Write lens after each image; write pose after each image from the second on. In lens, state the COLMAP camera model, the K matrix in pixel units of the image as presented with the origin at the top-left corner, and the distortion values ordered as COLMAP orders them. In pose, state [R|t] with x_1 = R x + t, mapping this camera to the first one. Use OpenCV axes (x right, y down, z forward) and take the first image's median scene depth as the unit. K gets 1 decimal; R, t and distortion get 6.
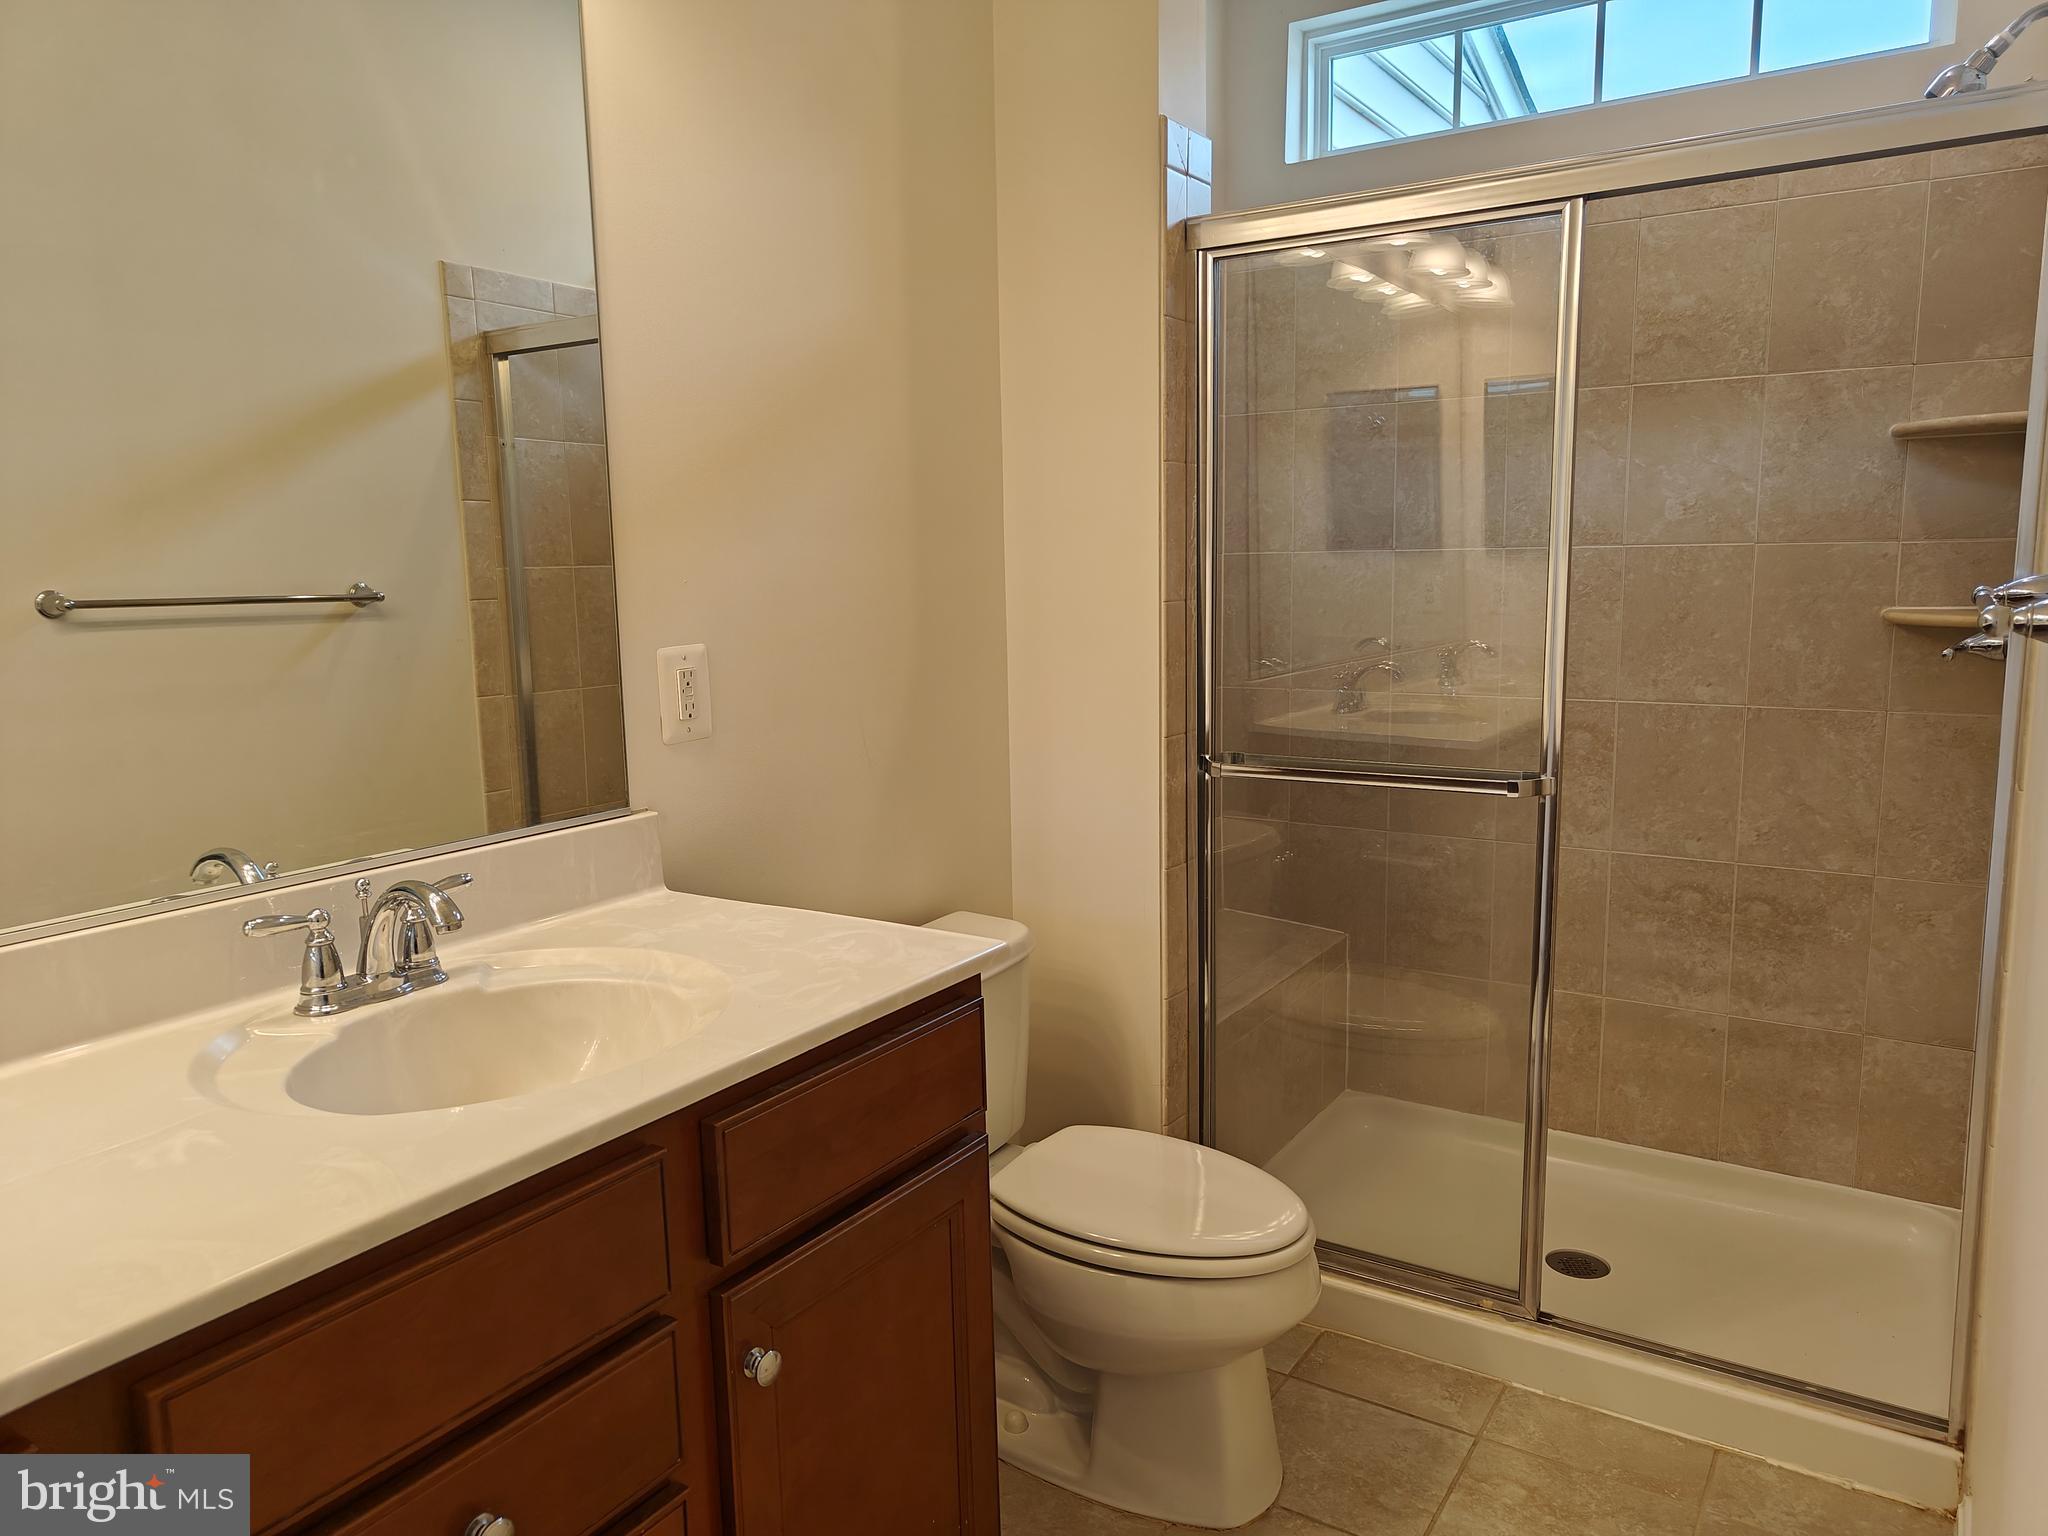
lens RADIAL K [[1425.3, 0, 1025.1], [0, 1425.3, 766.9], [0, 0, 1]] dist [0.013933, 0.005975]
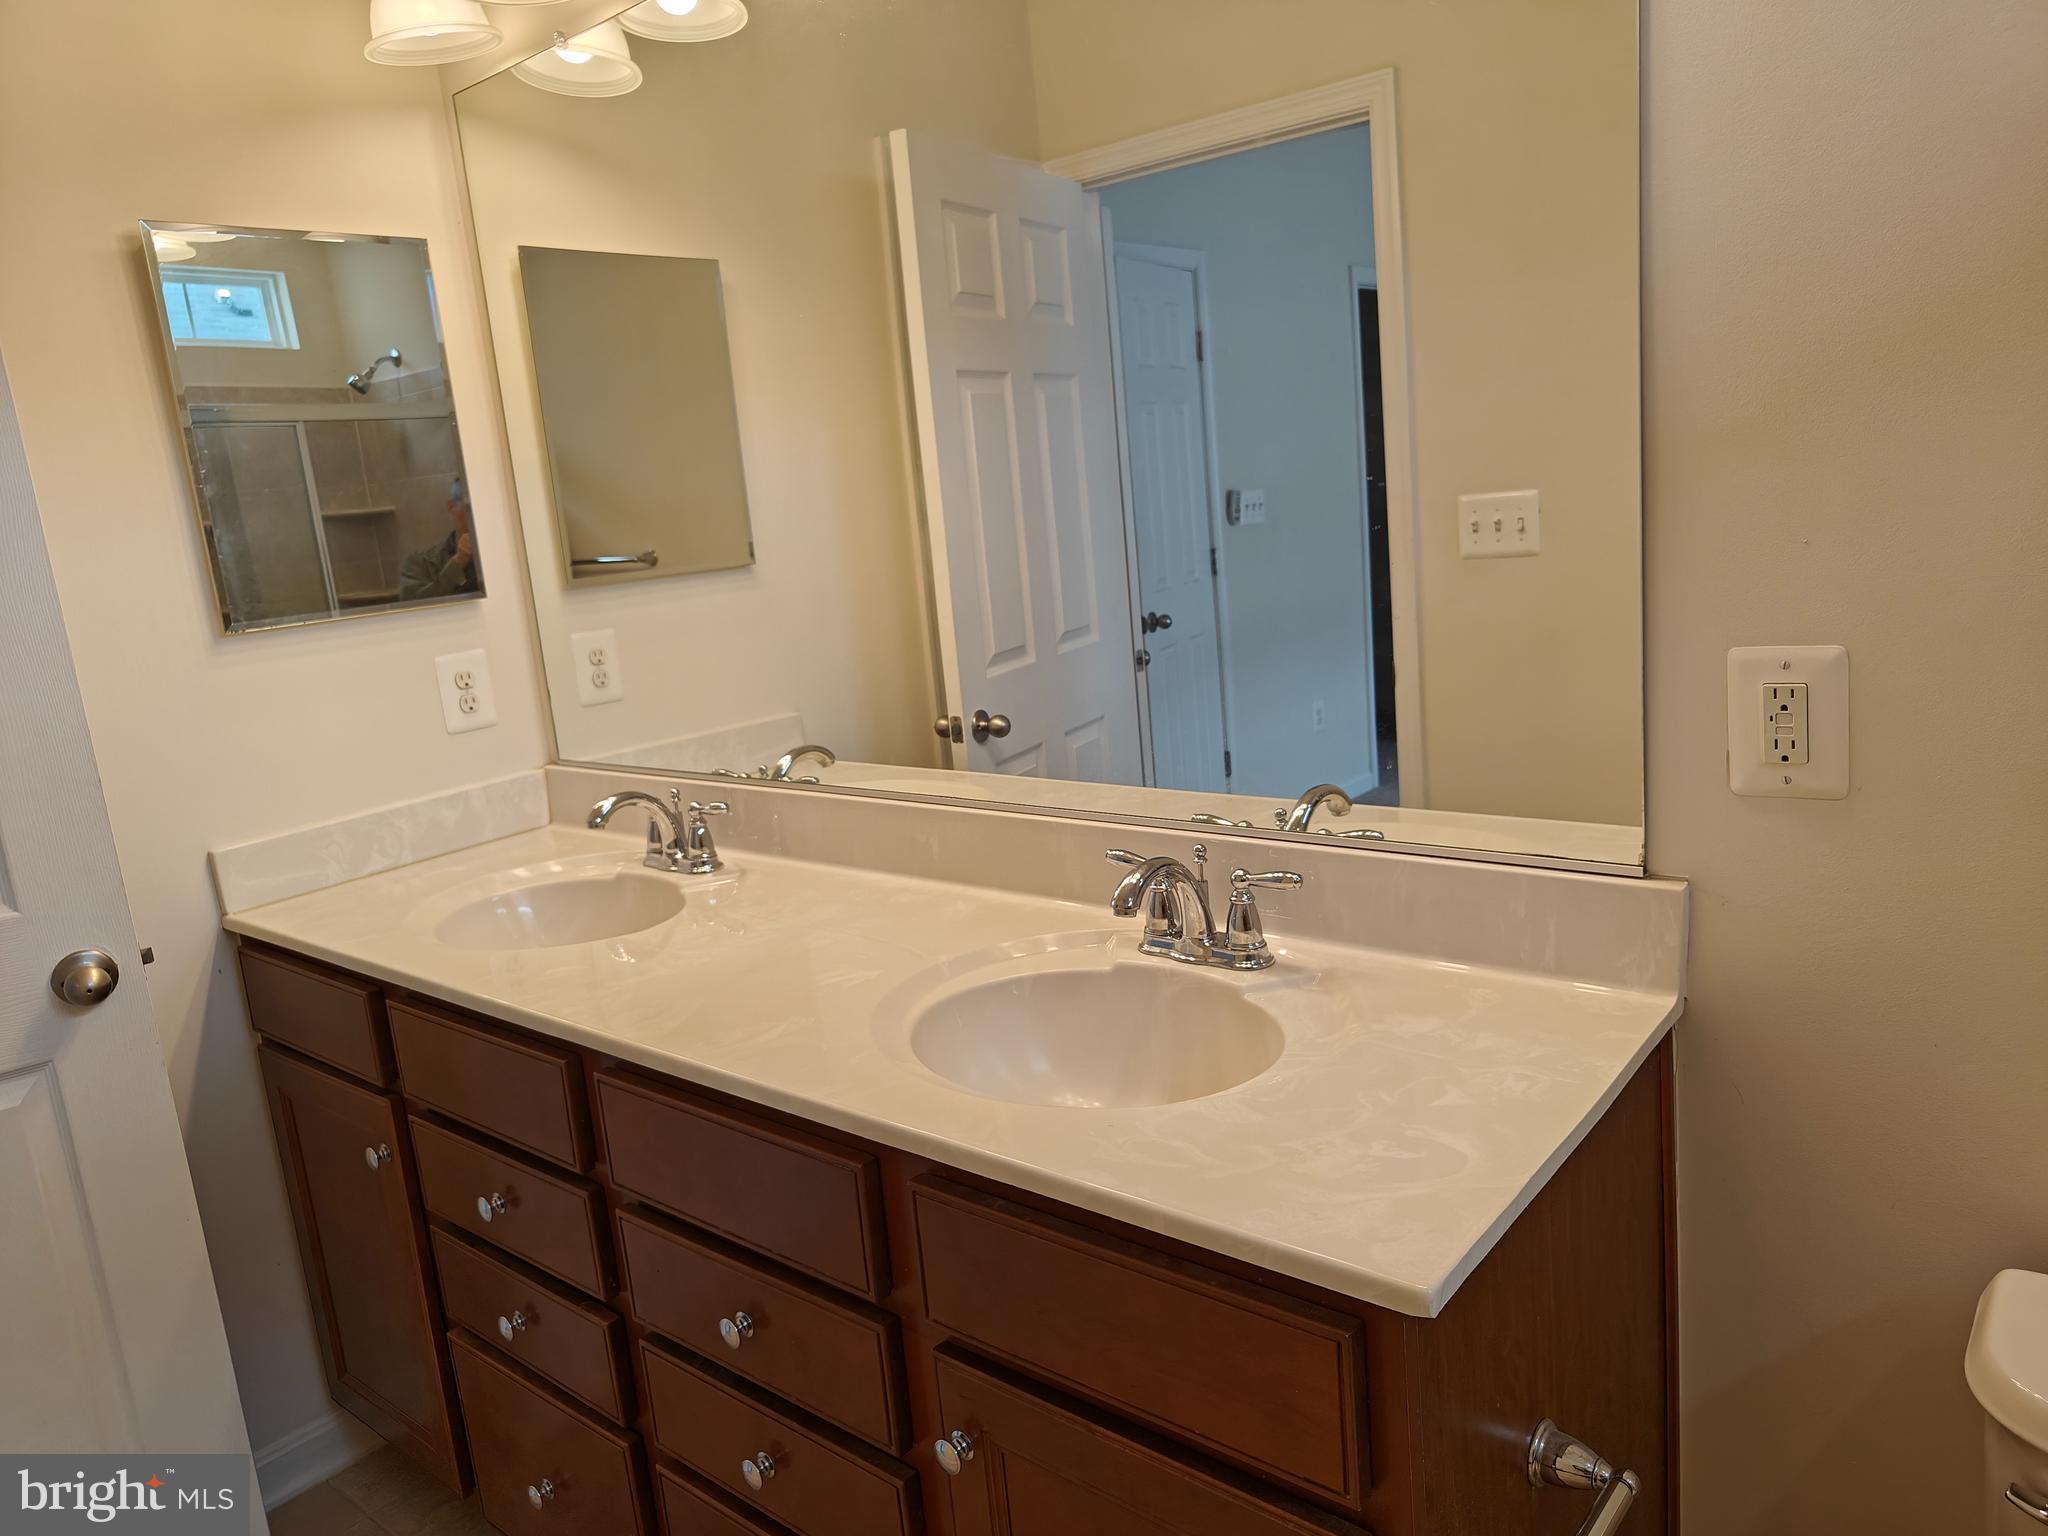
lens RADIAL K [[1425.3, 0, 1024.9], [0, 1425.3, 769.3], [0, 0, 1]] dist [0.013933, 0.005975]
pose [[-0.129695, 0.224975, -0.965694, 0.411963], [-0.052952, 0.970959, 0.233313, -0.159981], [0.990139, 0.081395, -0.114016, 0.749005]]
